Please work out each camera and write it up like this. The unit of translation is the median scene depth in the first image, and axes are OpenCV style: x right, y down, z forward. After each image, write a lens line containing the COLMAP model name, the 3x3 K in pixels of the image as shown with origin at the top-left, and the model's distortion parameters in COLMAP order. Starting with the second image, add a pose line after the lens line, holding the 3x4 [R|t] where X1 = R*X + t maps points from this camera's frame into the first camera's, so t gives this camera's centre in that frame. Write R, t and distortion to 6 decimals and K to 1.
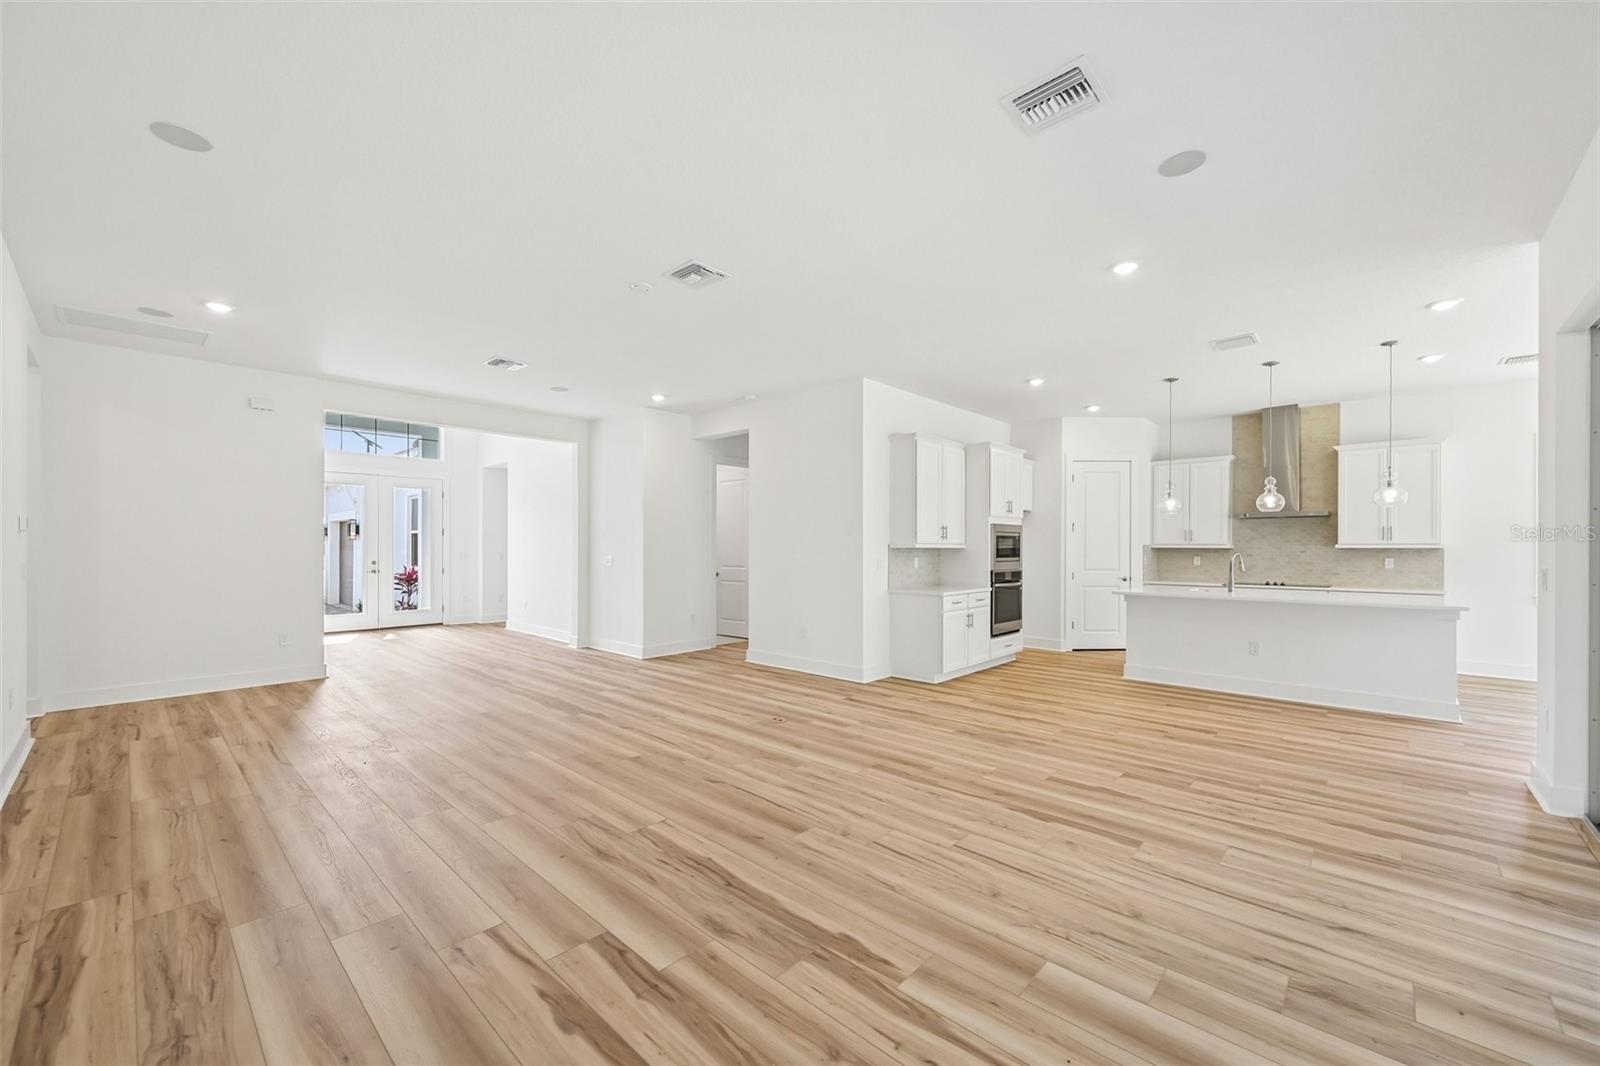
lens RADIAL K [[635.0, 0, 799.2], [0, 635.0, 547.2], [0, 0, 1]] dist [-0.003521, 0.001047]
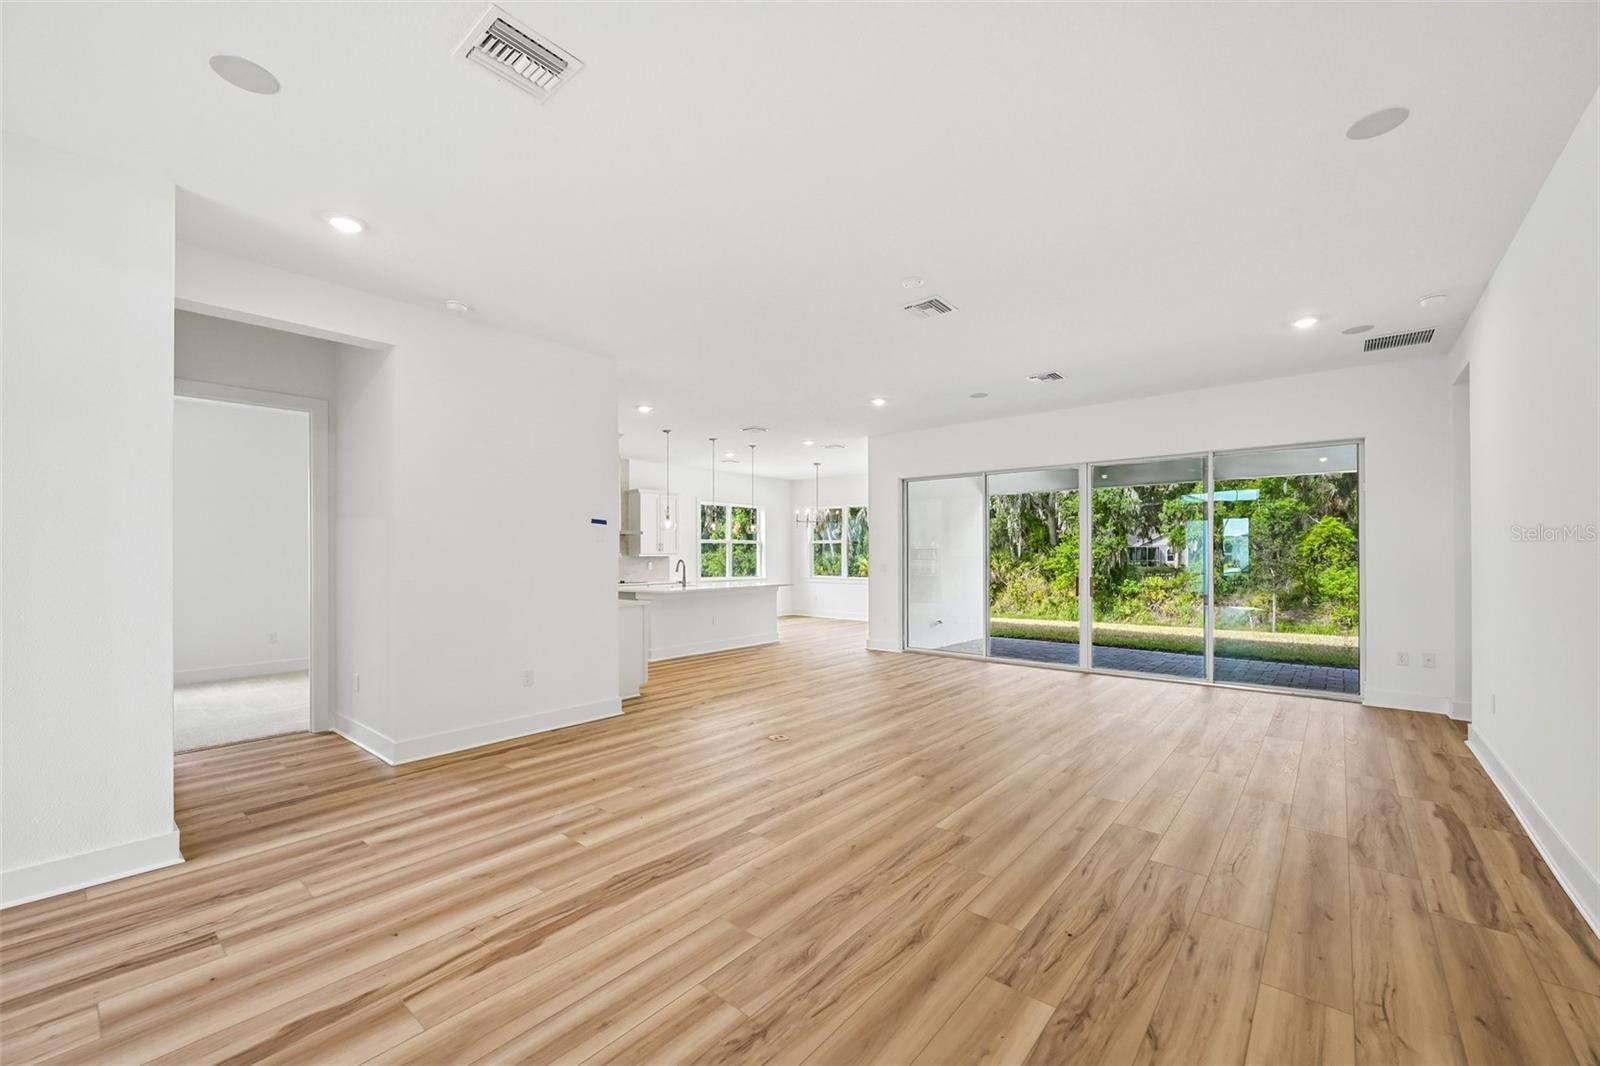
lens RADIAL K [[635.0, 0, 811.7], [0, 635.0, 551.7], [0, 0, 1]] dist [-0.003521, 0.001047]
pose [[-0.057315, 0.002787, 0.998352, -0.735938], [0.005115, 0.999984, -0.002498, -0.004191], [-0.998343, 0.004964, -0.057328, 0.745973]]
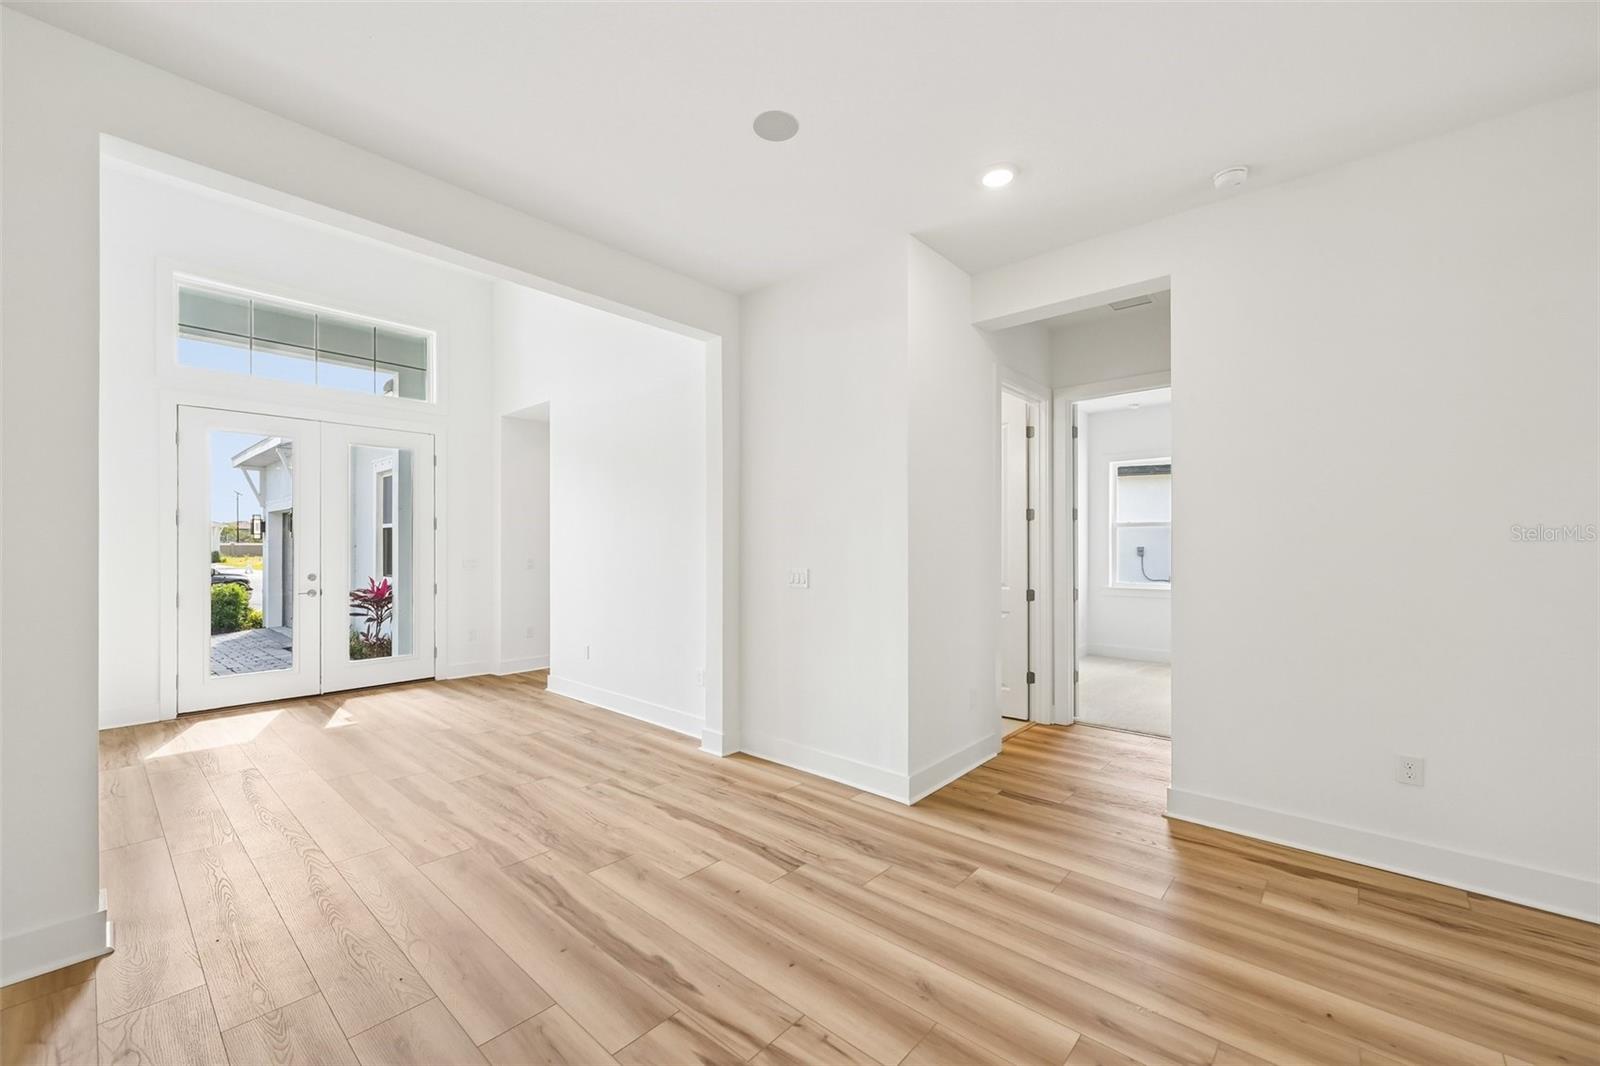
lens RADIAL K [[635.0, 0, 798.6], [0, 635.0, 552.6], [0, 0, 1]] dist [-0.003521, 0.001047]
pose [[0.999633, 0.001114, 0.027050, -0.383513], [-0.001339, 0.999965, 0.008303, -0.003479], [-0.027040, -0.008336, 0.999600, 0.642827]]
